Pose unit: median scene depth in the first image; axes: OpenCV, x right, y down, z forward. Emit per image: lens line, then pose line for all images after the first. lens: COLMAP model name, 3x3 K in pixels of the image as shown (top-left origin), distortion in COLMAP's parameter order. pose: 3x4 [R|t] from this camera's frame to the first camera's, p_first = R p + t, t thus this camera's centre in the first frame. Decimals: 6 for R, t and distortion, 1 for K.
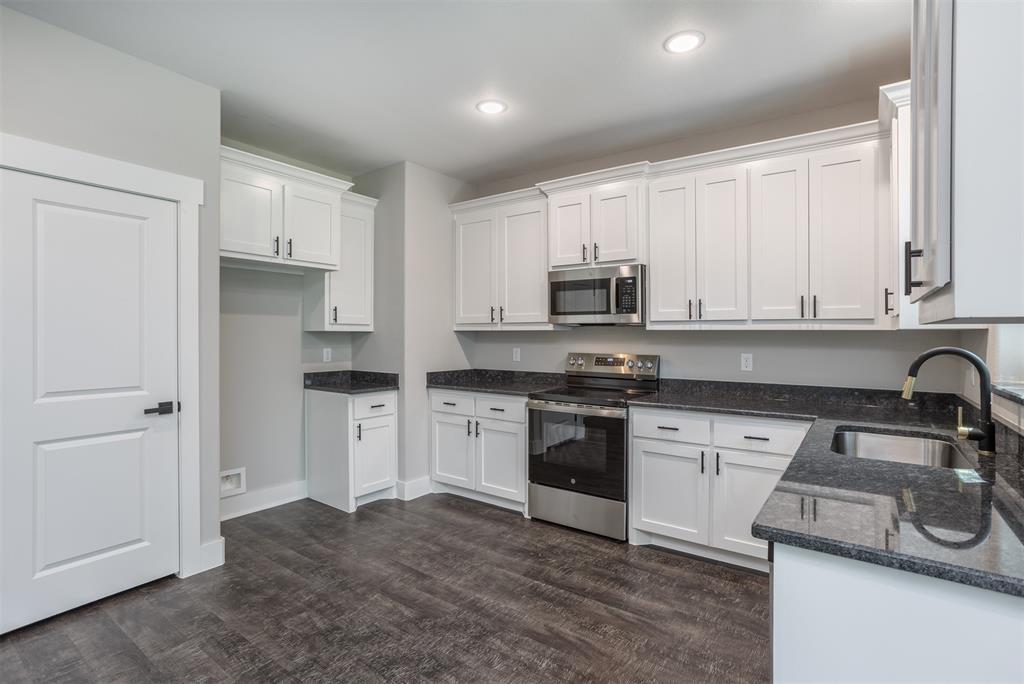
lens RADIAL K [[487.7, 0, 513.4], [0, 487.7, 337.7], [0, 0, 1]] dist [-0.020738, 0.000400]
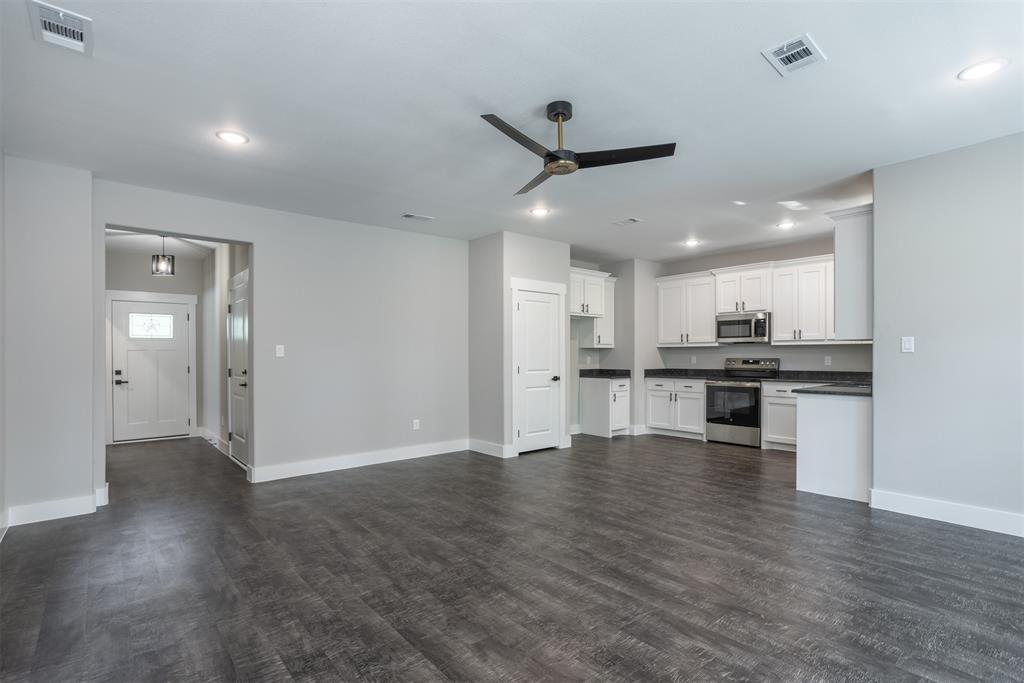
lens RADIAL K [[493.7, 0, 507.4], [0, 493.7, 366.0], [0, 0, 1]] dist [0.001587, 0.000218]
pose [[0.967433, -0.000057, -0.253129, -0.241750], [0.003774, 0.999892, 0.014198, 0.034378], [0.253101, -0.014690, 0.967328, -1.143374]]
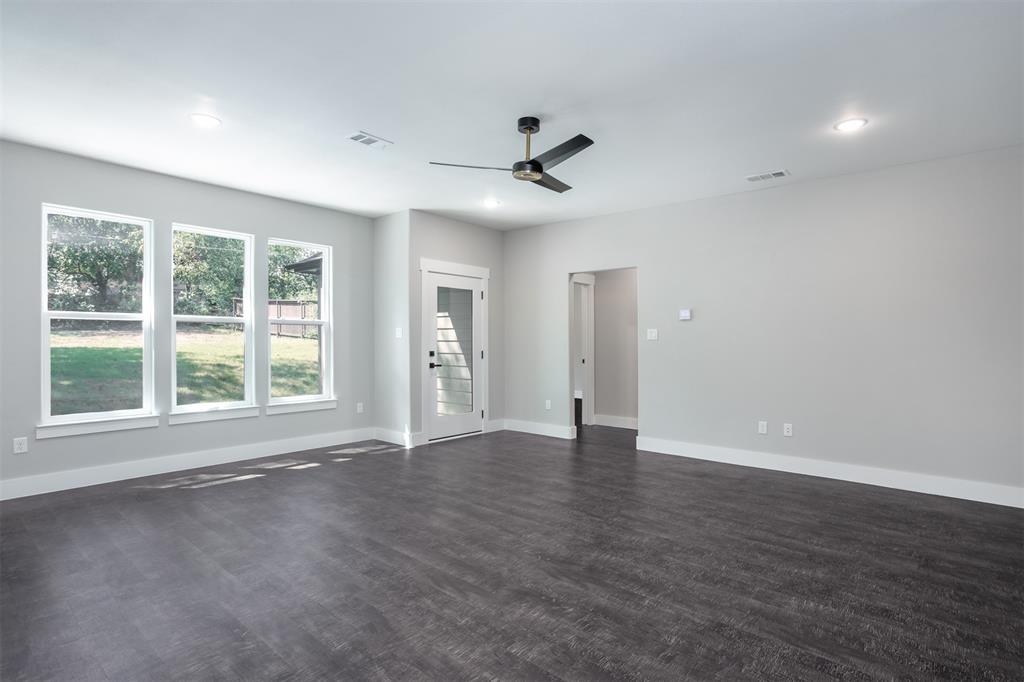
lens RADIAL K [[515.0, 0, 507.9], [0, 515.0, 353.5], [0, 0, 1]] dist [0.002695, 0.000399]
pose [[-0.994893, -0.005017, 0.100814, -0.426453], [-0.002087, 0.999573, 0.029149, 0.024997], [-0.100917, 0.028790, -0.994478, 0.674170]]
